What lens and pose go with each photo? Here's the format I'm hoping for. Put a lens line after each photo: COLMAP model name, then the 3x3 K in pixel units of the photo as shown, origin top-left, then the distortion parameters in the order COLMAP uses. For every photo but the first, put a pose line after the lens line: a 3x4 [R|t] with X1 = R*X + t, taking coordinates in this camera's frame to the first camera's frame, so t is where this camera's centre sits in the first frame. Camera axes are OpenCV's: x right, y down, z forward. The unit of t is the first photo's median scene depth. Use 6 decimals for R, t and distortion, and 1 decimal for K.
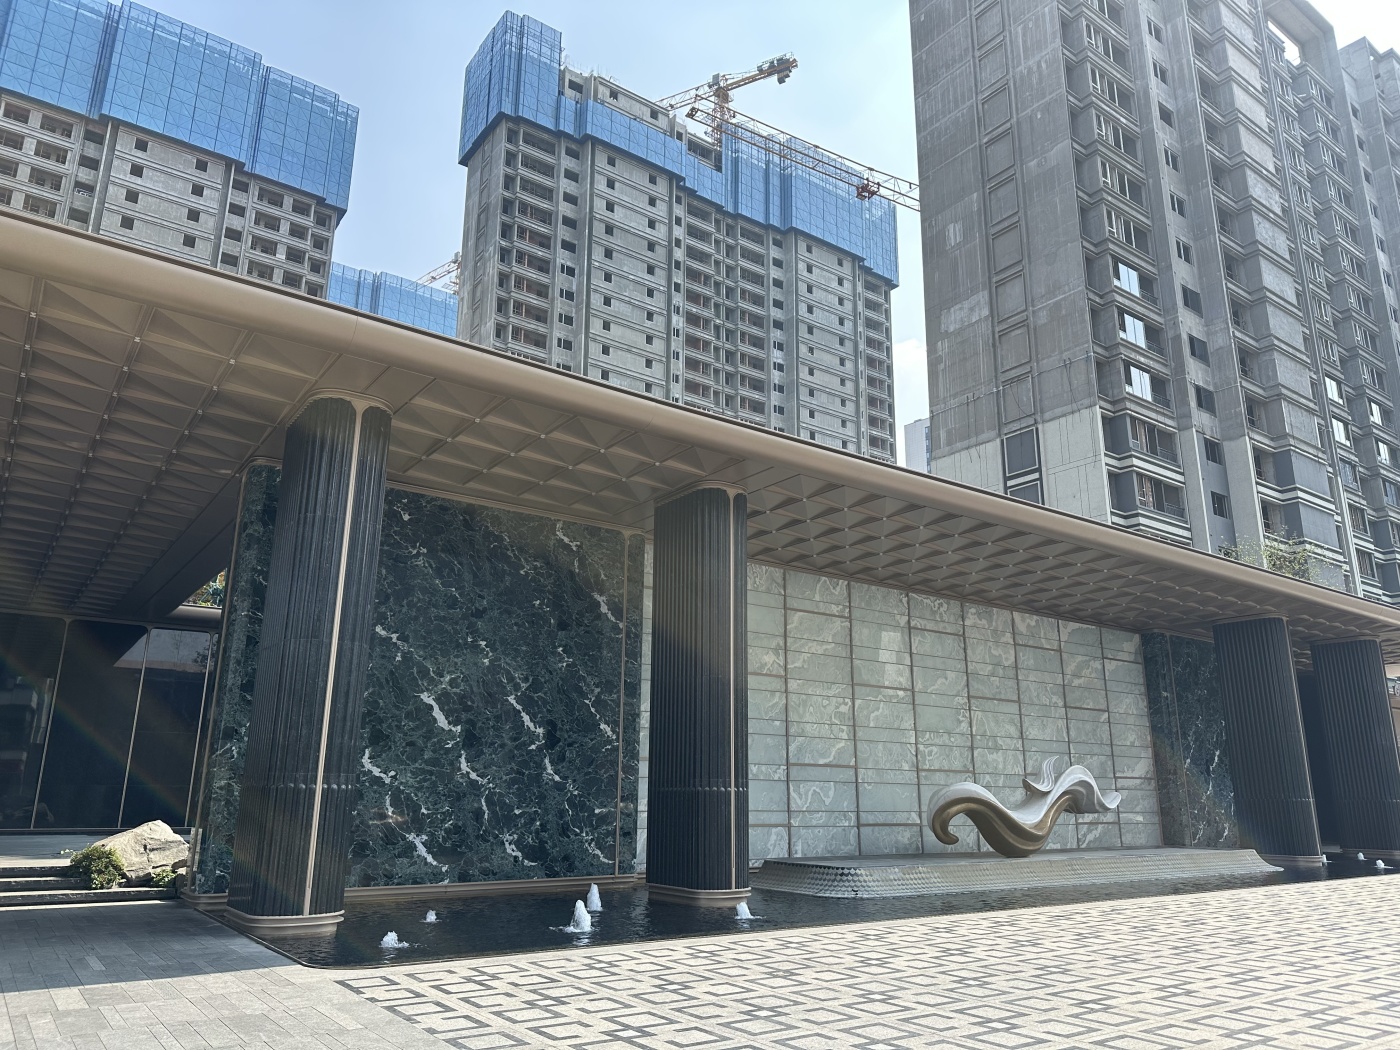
lens RADIAL K [[983.8, 0, 700.0], [0, 983.8, 525.0], [0, 0, 1]] dist [0.041601, -0.028996]
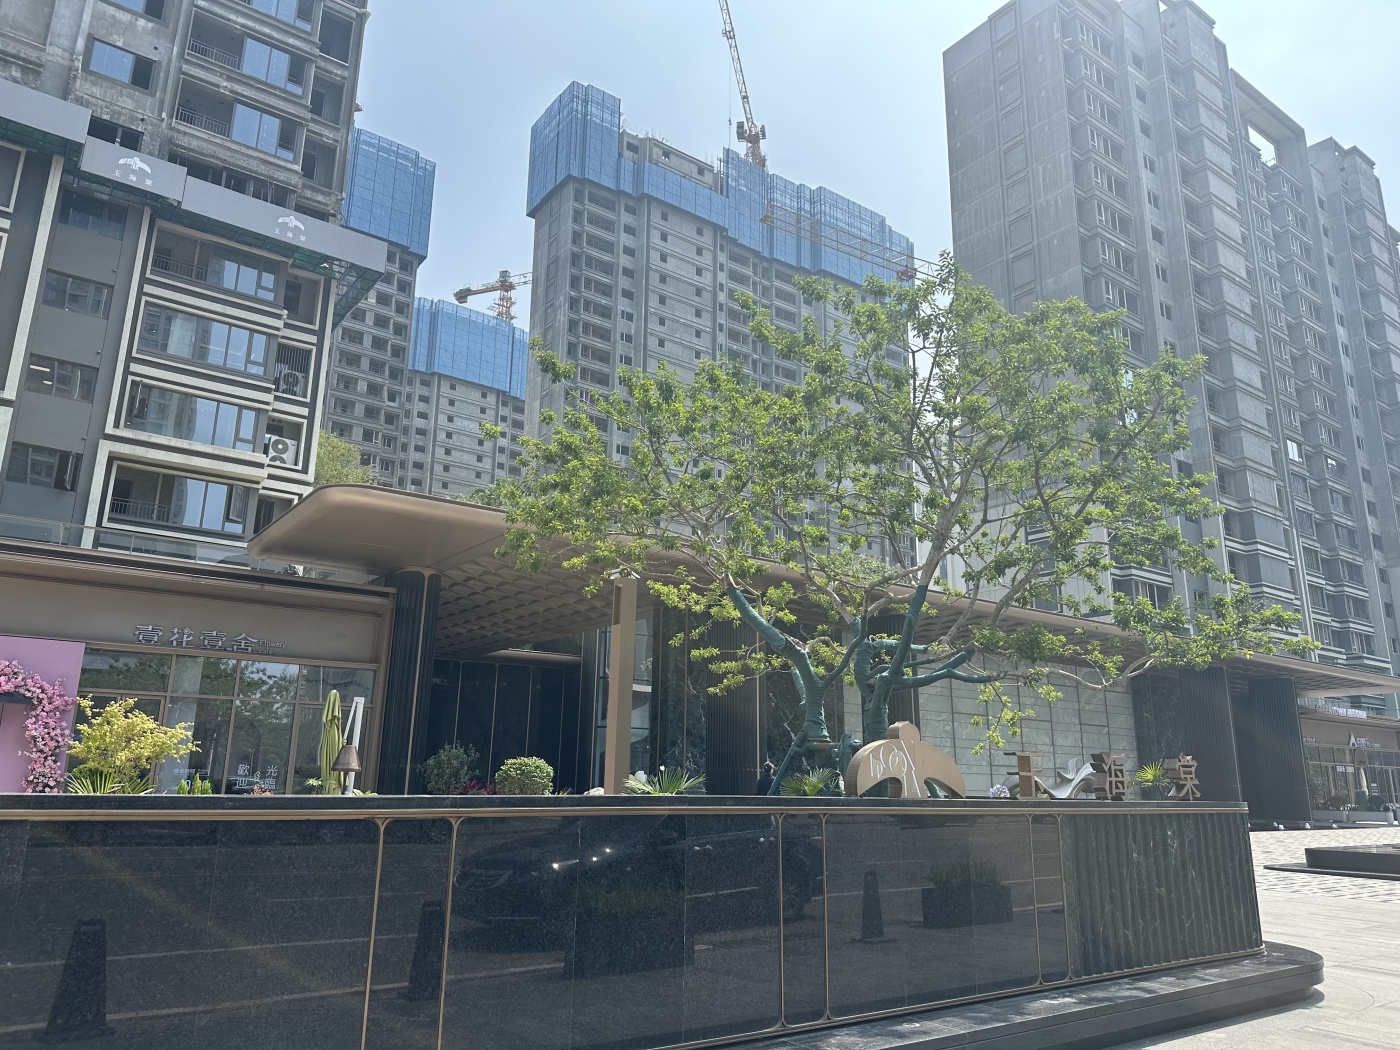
lens RADIAL K [[983.8, 0, 700.0], [0, 983.8, 525.0], [0, 0, 1]] dist [0.041601, -0.028996]
pose [[0.999940, 0.009705, 0.005010, -0.055757], [-0.009752, 0.999908, 0.009443, -0.032375], [-0.004918, -0.009492, 0.999943, -0.127367]]
